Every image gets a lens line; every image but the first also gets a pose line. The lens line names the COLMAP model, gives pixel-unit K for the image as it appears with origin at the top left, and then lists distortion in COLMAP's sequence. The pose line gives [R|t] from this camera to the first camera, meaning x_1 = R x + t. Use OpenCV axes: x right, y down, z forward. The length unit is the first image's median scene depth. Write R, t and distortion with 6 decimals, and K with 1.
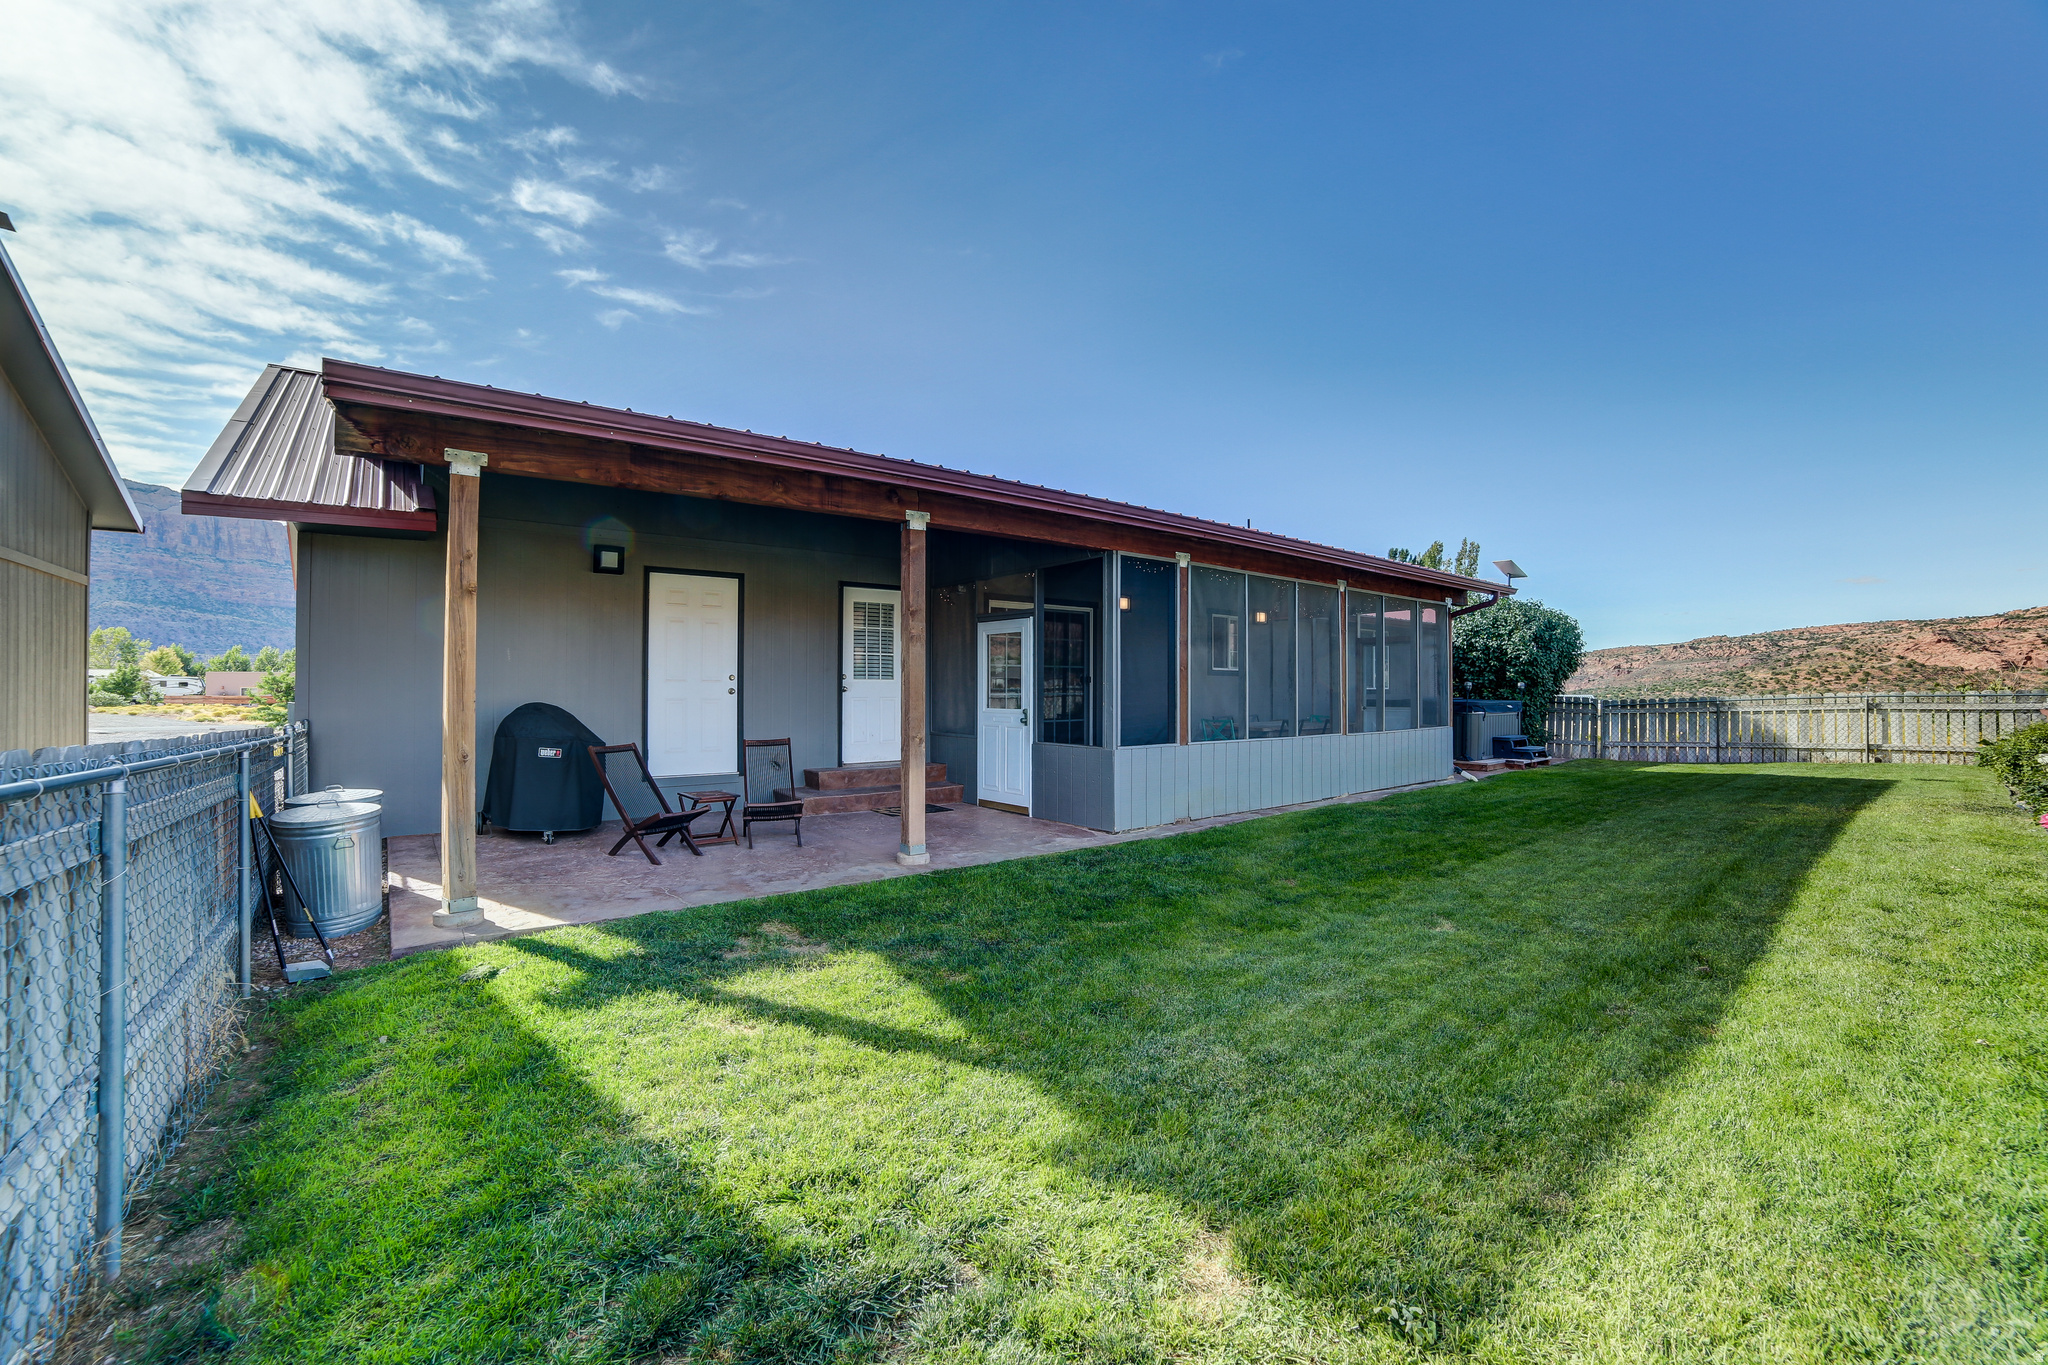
lens RADIAL K [[833.1, 0, 1010.9], [0, 833.1, 679.8], [0, 0, 1]] dist [-0.103136, 0.034694]
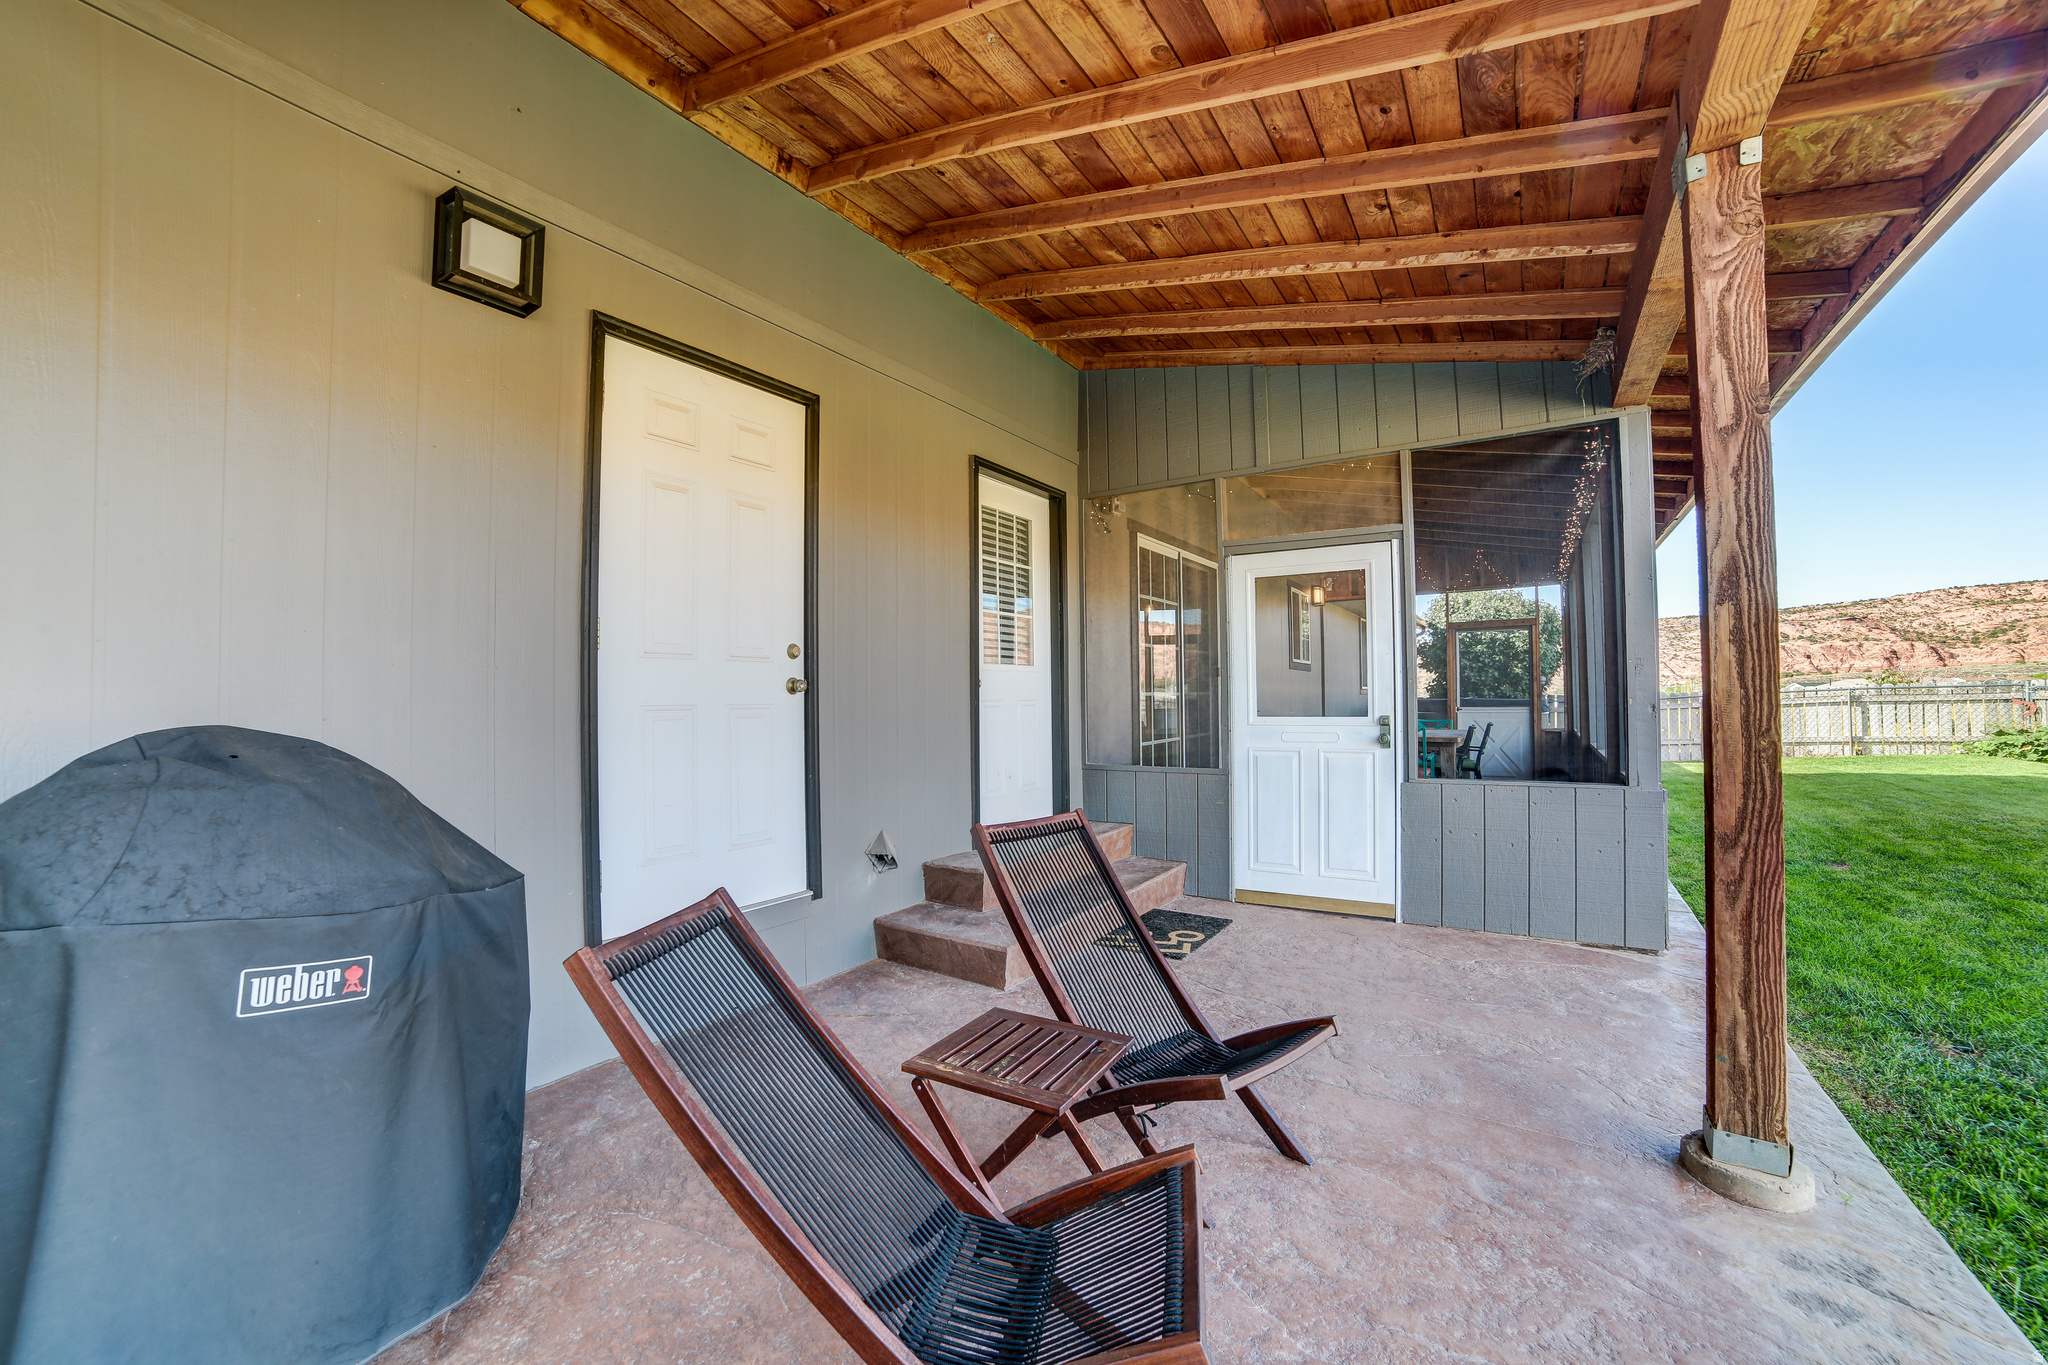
lens RADIAL K [[833.1, 0, 1010.9], [0, 833.1, 679.8], [0, 0, 1]] dist [-0.103136, 0.034694]
pose [[0.951635, -0.005926, 0.307172, -0.354409], [0.009828, 0.999889, -0.011160, 0.015617], [-0.307072, 0.013640, 0.951588, 0.584828]]
